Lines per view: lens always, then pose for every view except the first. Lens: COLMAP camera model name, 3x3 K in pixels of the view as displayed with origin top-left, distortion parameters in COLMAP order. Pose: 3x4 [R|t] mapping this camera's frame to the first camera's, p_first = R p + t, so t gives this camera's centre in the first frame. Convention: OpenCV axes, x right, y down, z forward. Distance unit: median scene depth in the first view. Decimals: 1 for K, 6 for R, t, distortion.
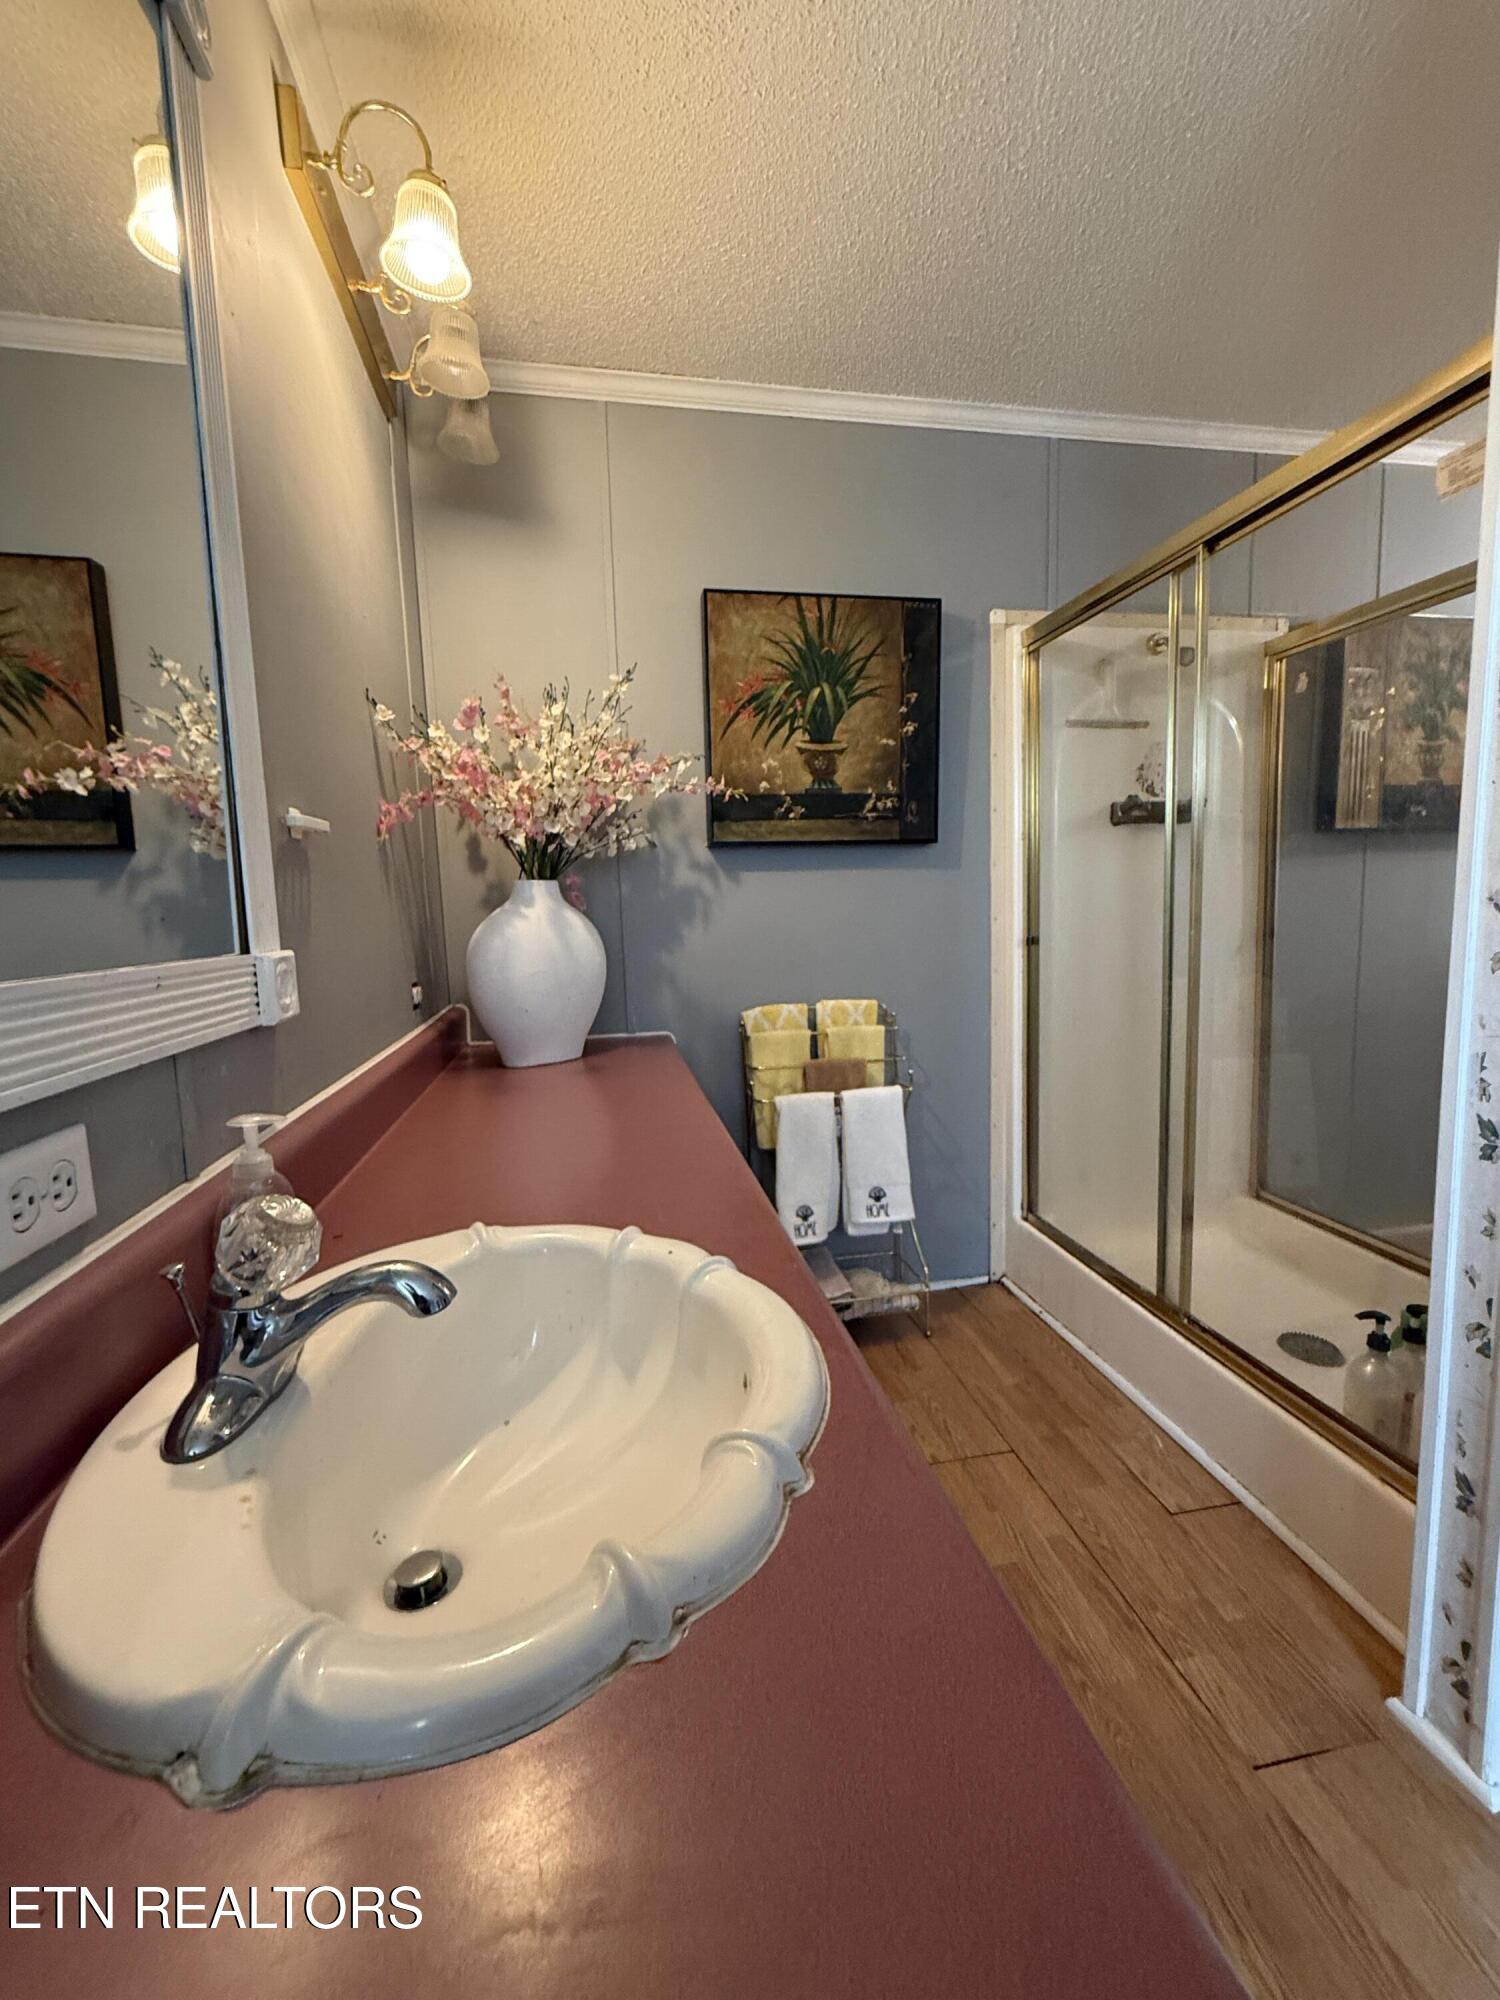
lens RADIAL K [[816.5, 0, 750.0], [0, 816.5, 1000.0], [0, 0, 1]] dist [-0.003059, 0.000497]
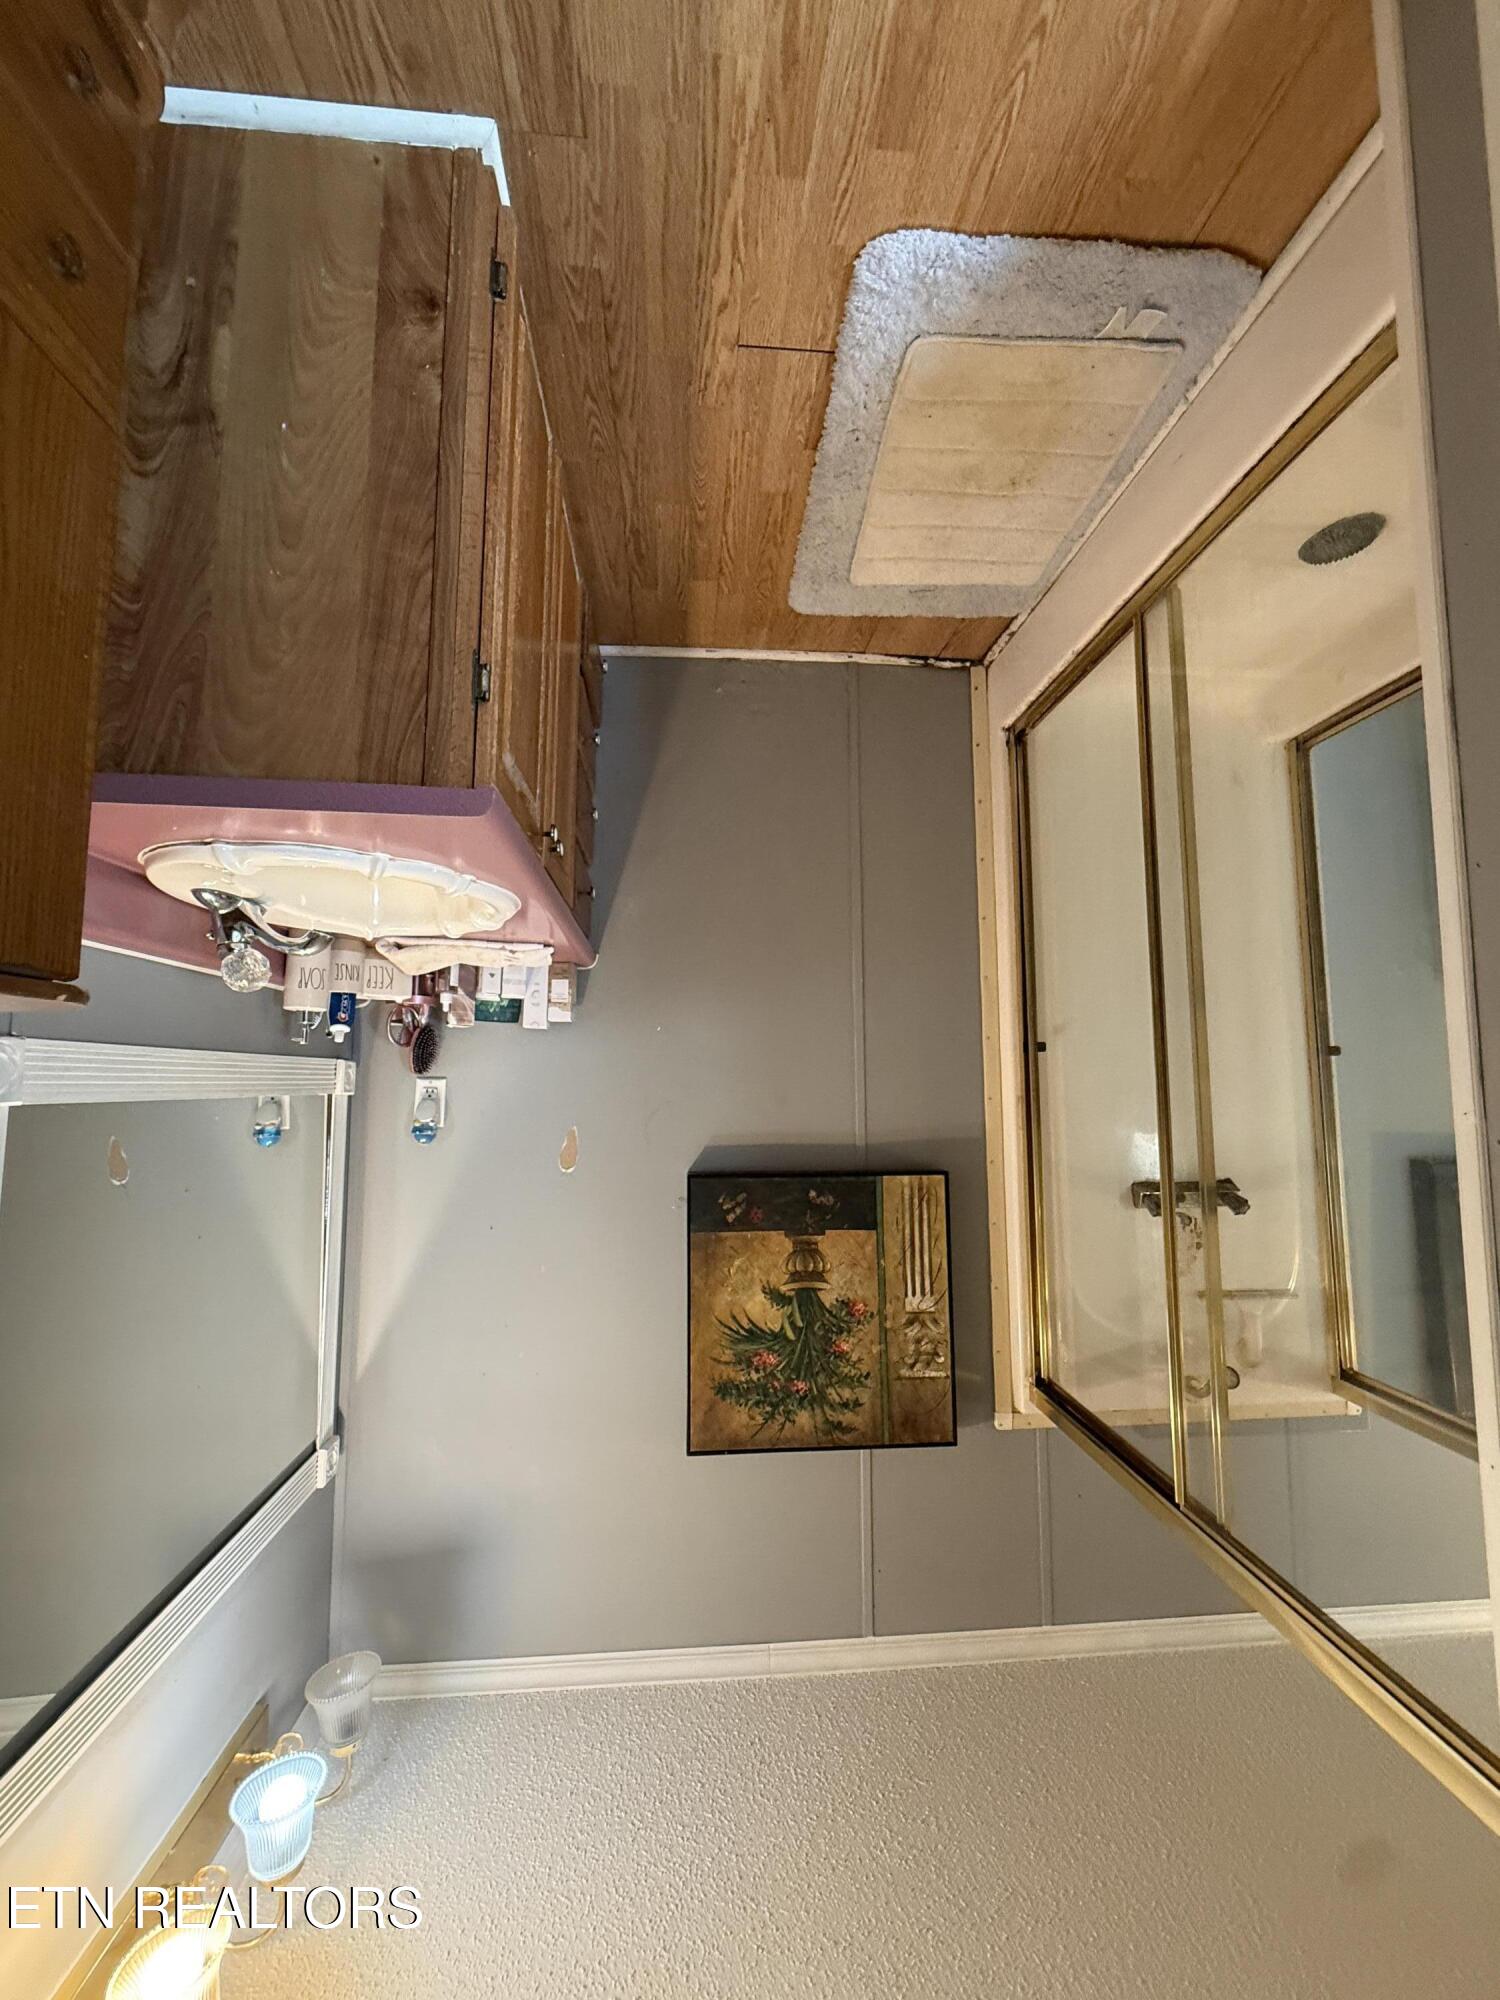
lens RADIAL K [[816.5, 0, 750.0], [0, 816.5, 1000.0], [0, 0, 1]] dist [-0.003059, 0.000497]
pose [[-0.962044, -0.058223, -0.266610, 1.139906], [0.063582, -0.997910, -0.011506, -0.041795], [-0.265383, -0.028021, 0.963736, 0.283882]]
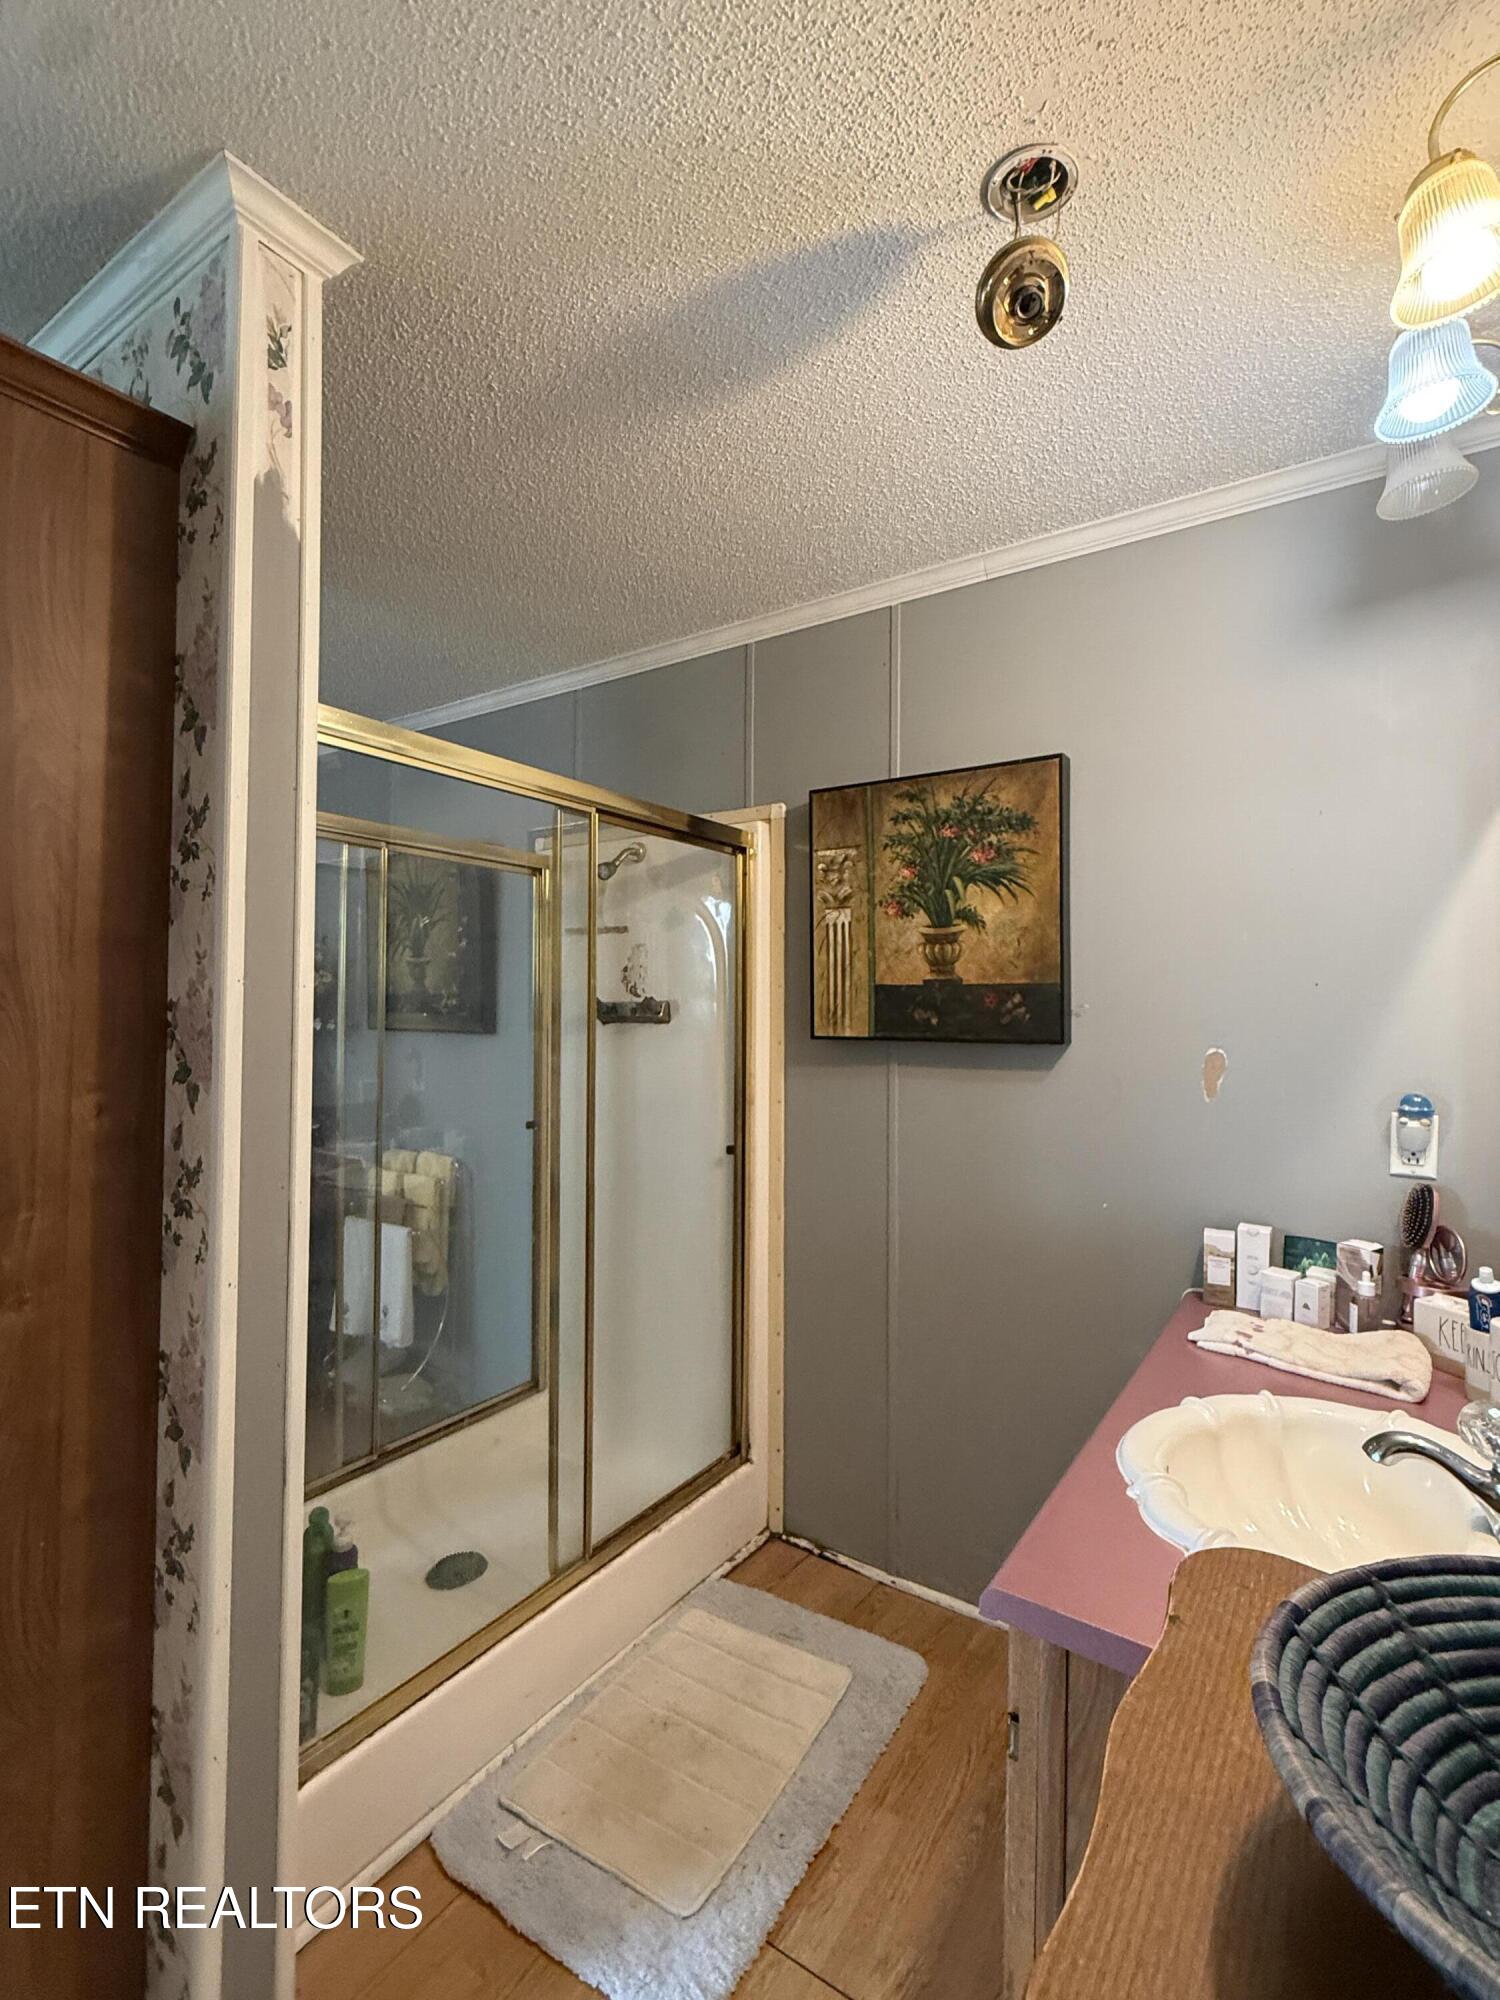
lens RADIAL K [[899.5, 0, 762.0], [0, 899.5, 1002.8], [0, 0, 1]] dist [-0.001444, -0.001010]
pose [[0.714973, 0.031126, -0.698458, 1.342060], [-0.115633, 0.990515, -0.074226, -0.170992], [0.689523, 0.133835, 0.711791, 0.301323]]
